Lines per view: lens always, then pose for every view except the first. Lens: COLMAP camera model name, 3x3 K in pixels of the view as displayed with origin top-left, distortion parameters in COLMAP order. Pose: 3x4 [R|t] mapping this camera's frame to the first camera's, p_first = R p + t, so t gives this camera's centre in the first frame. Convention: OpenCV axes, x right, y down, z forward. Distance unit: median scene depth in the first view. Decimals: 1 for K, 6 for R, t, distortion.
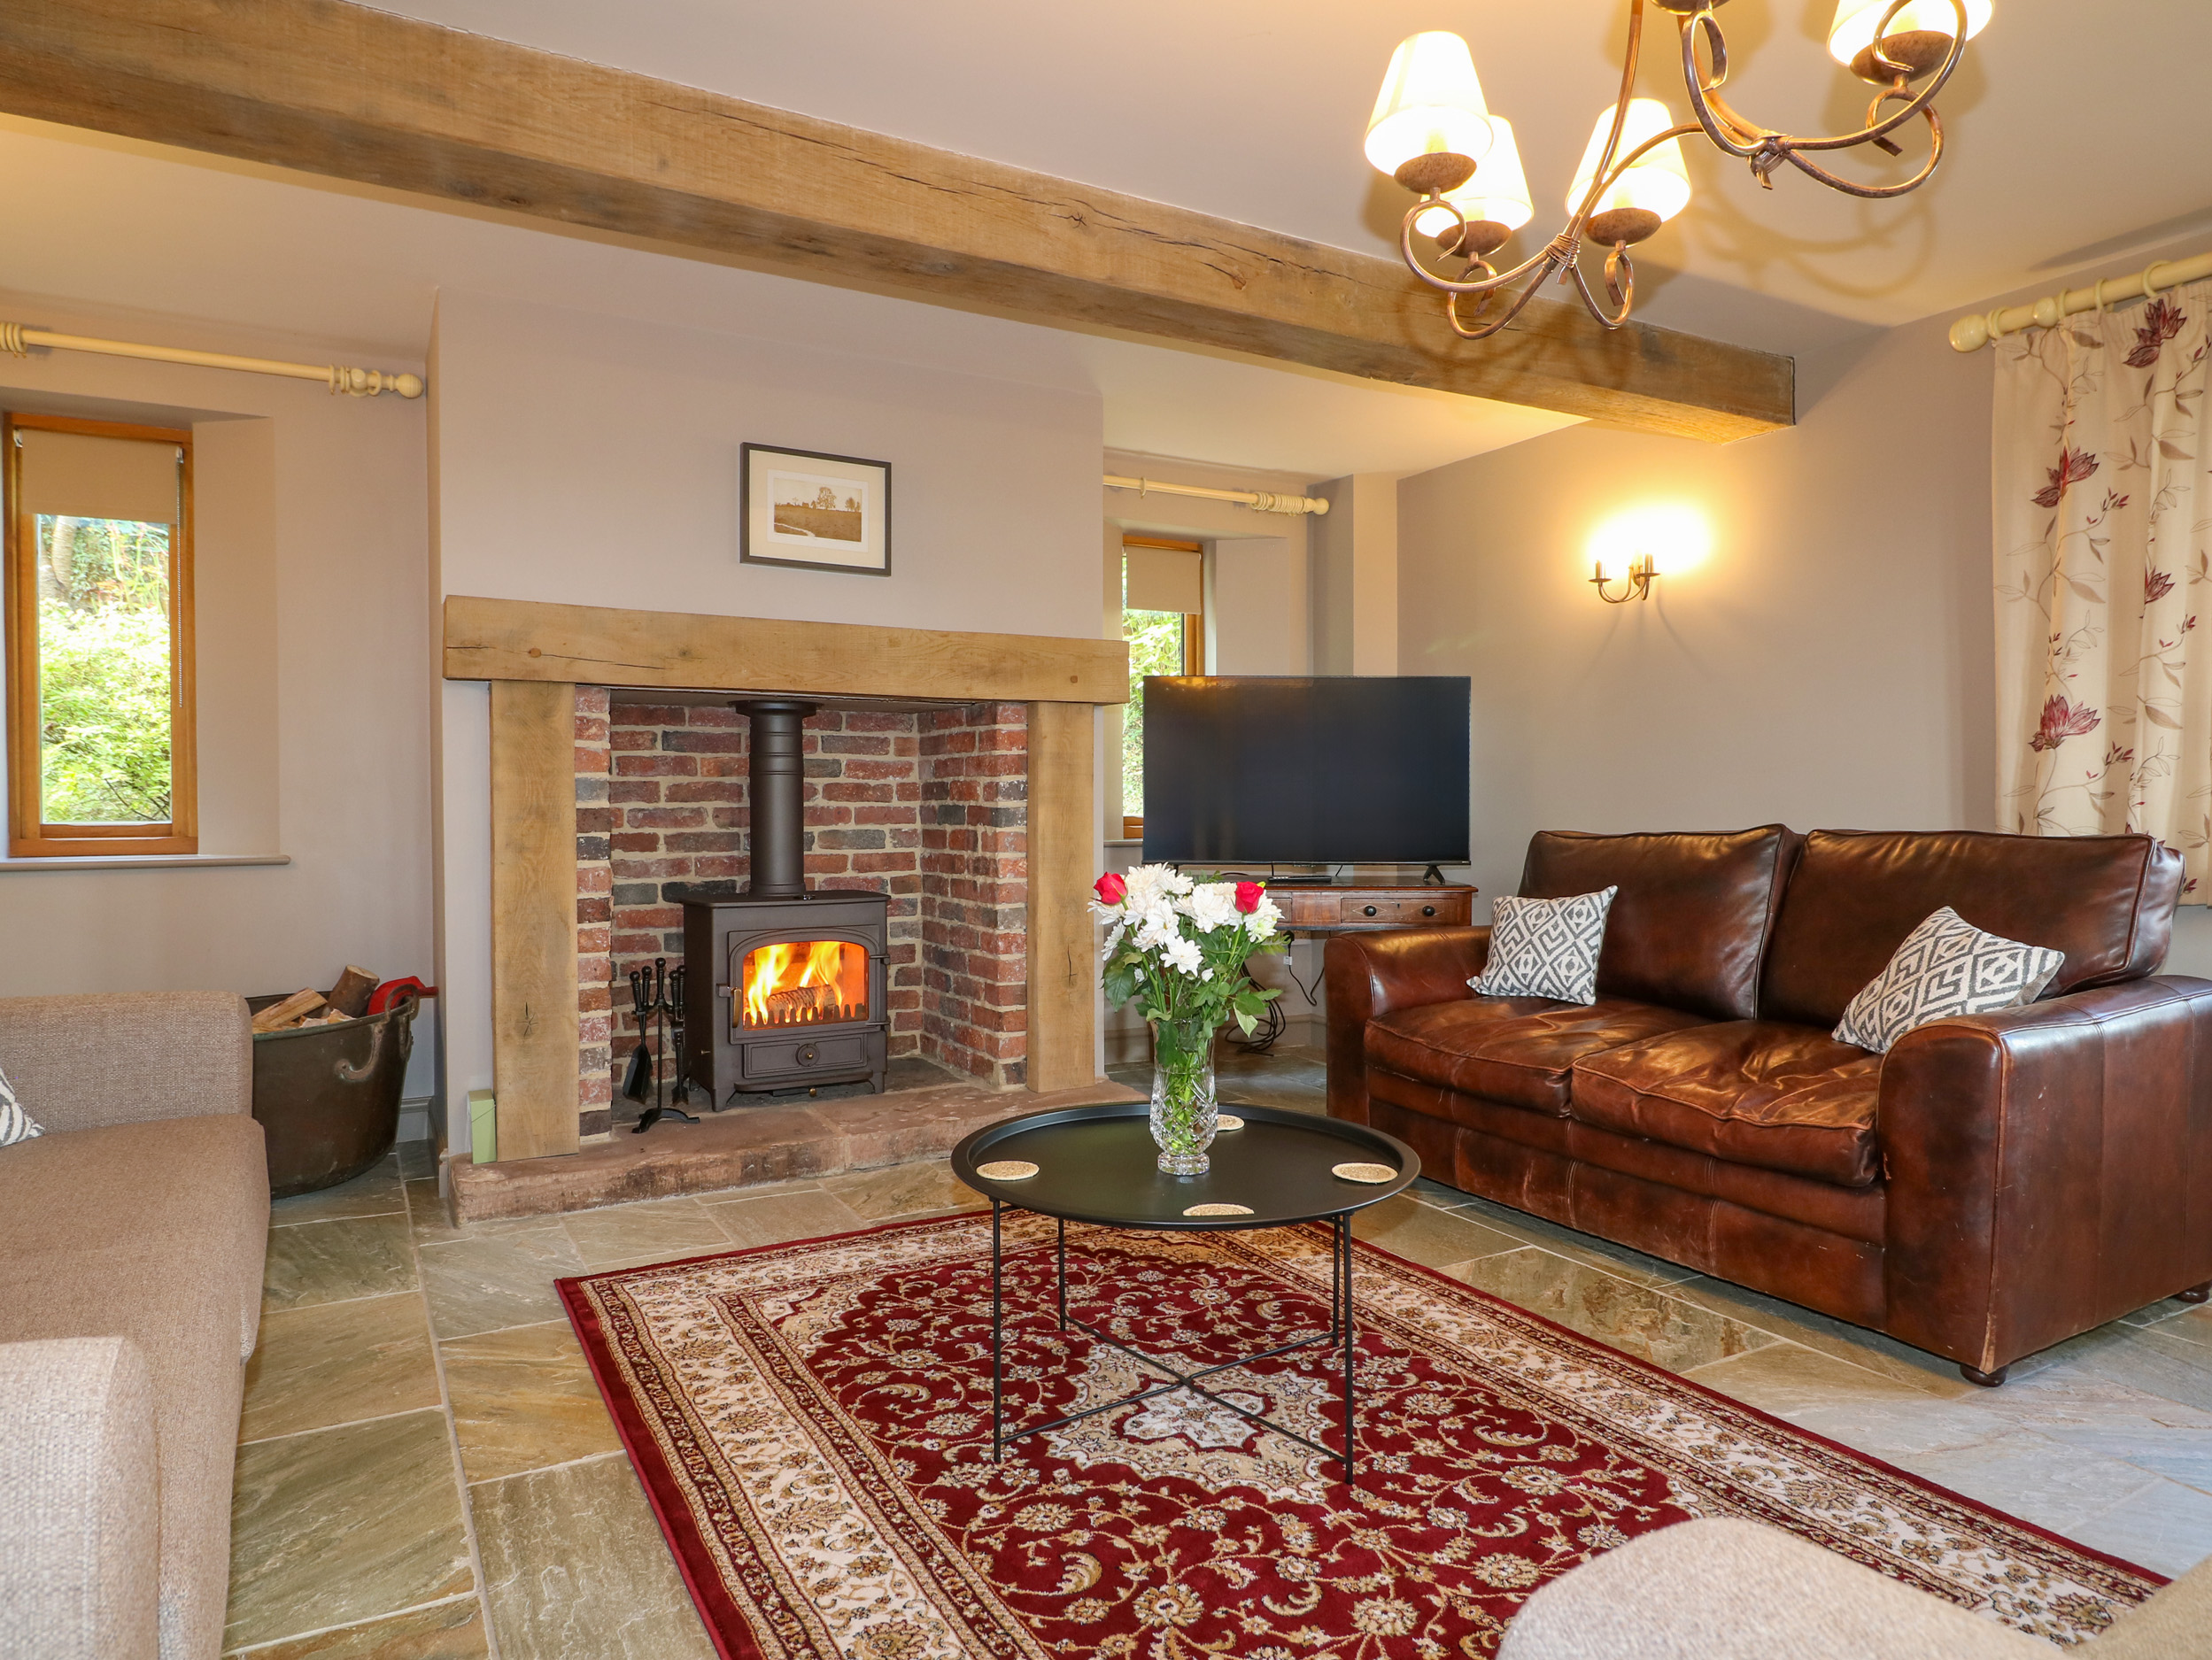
lens RADIAL K [[1344.3, 0, 1106.0], [0, 1344.3, 830.0], [0, 0, 1]] dist [-0.000028, -0.001311]
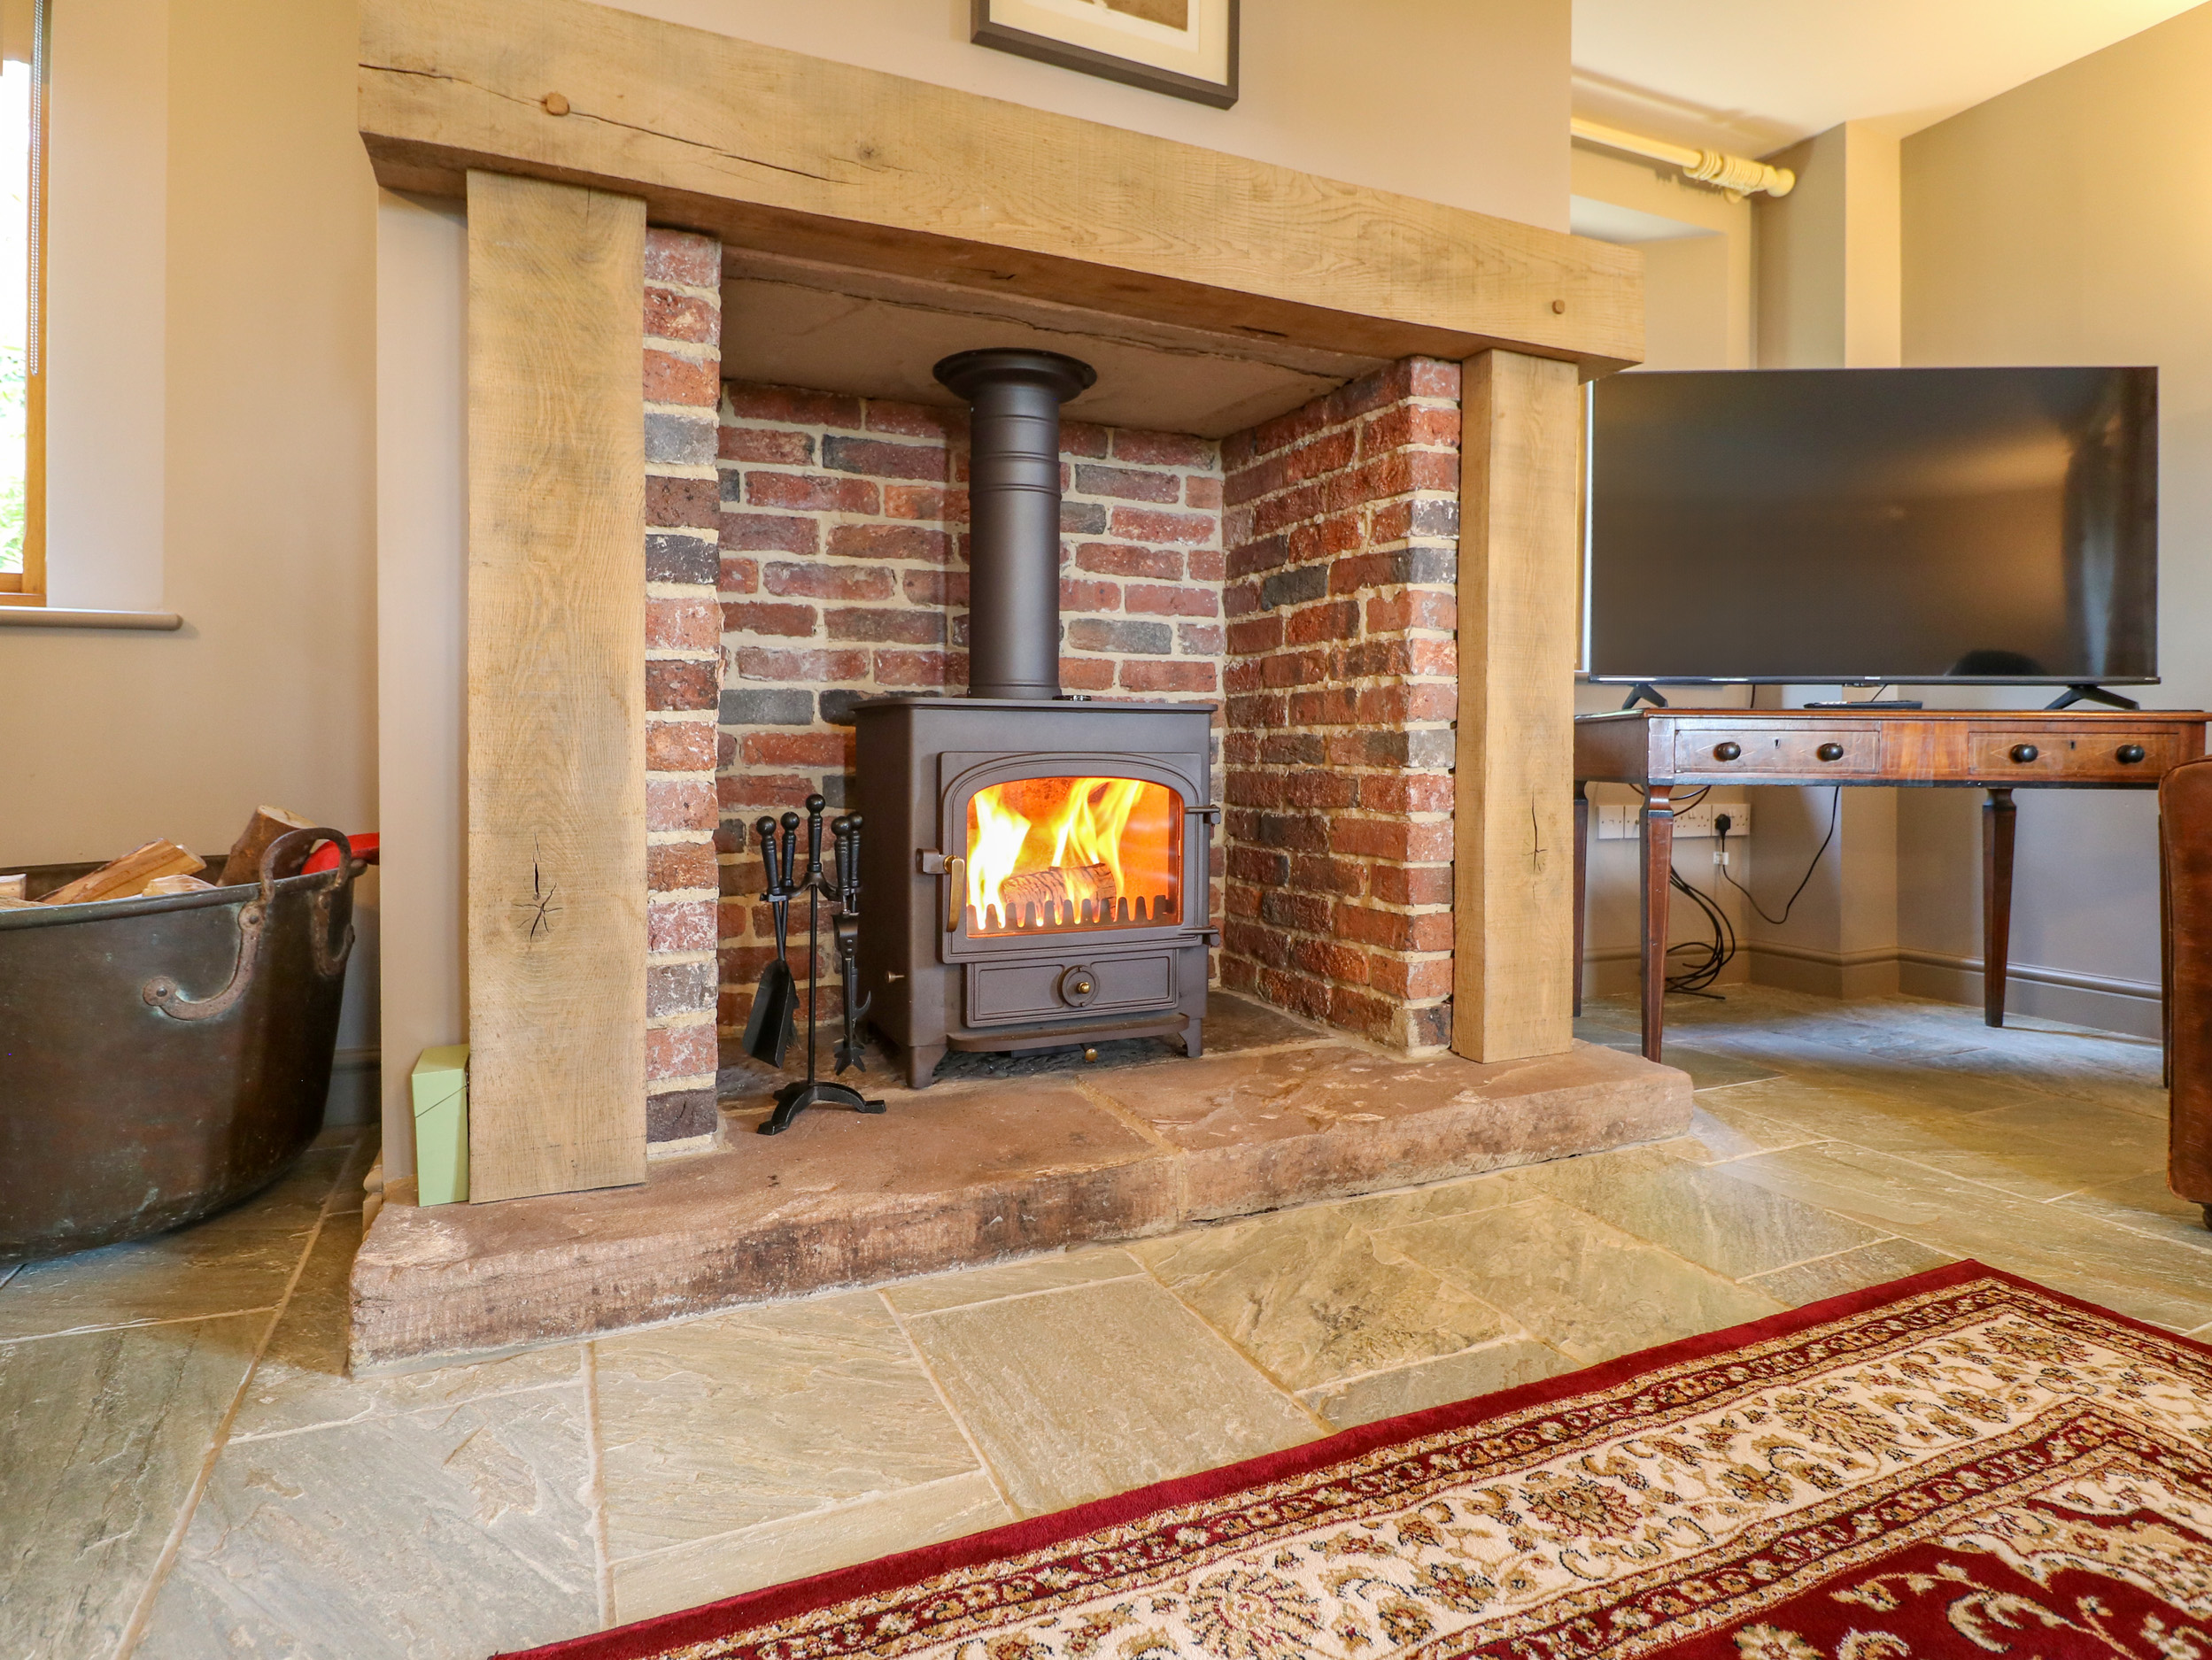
lens RADIAL K [[1222.6, 0, 1109.2], [0, 1222.6, 770.5], [0, 0, 1]] dist [-0.000897, -0.012498]
pose [[0.995964, 0.006250, -0.089541, -0.188962], [-0.006843, 0.999957, -0.006319, 0.094966], [0.089498, 0.006906, 0.995963, 0.579411]]
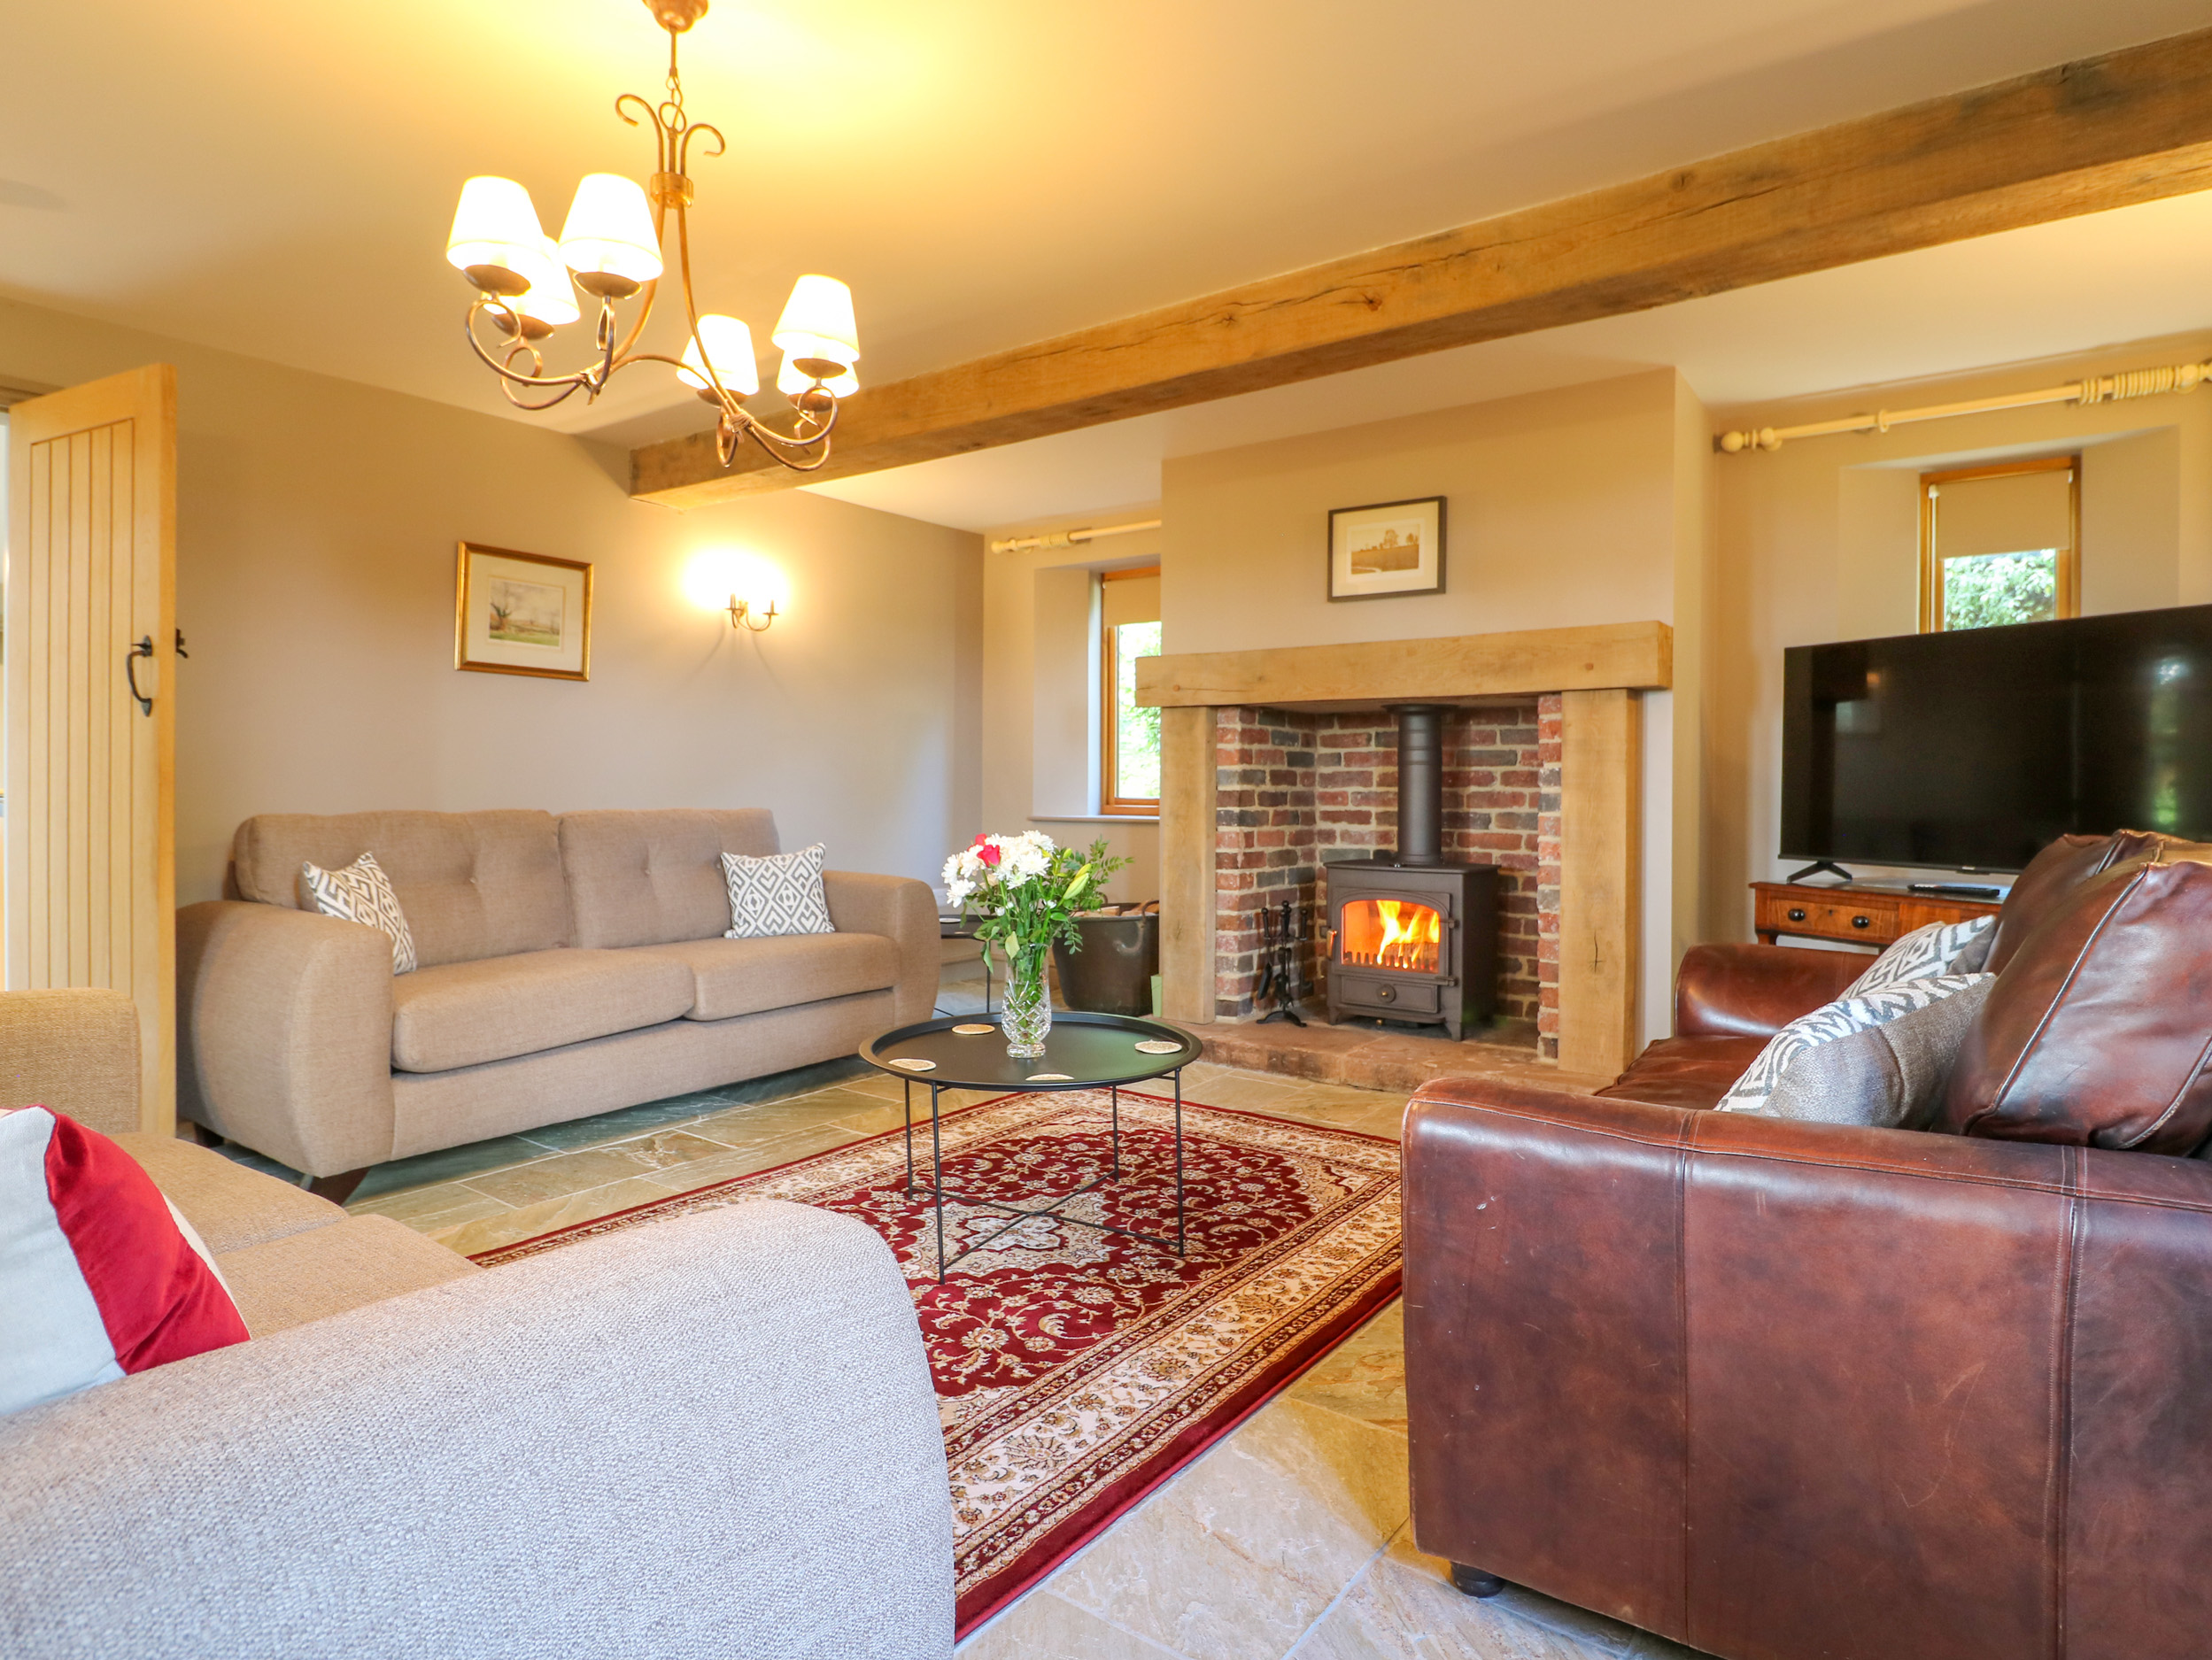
lens RADIAL K [[1222.8, 0, 1148.1], [0, 1222.8, 802.8], [0, 0, 1]] dist [-0.002572, -0.002541]
pose [[0.427862, 0.016927, -0.903686, 0.784902], [-0.024864, 0.999667, 0.006953, -0.009914], [0.903502, 0.019494, 0.428140, 0.366703]]
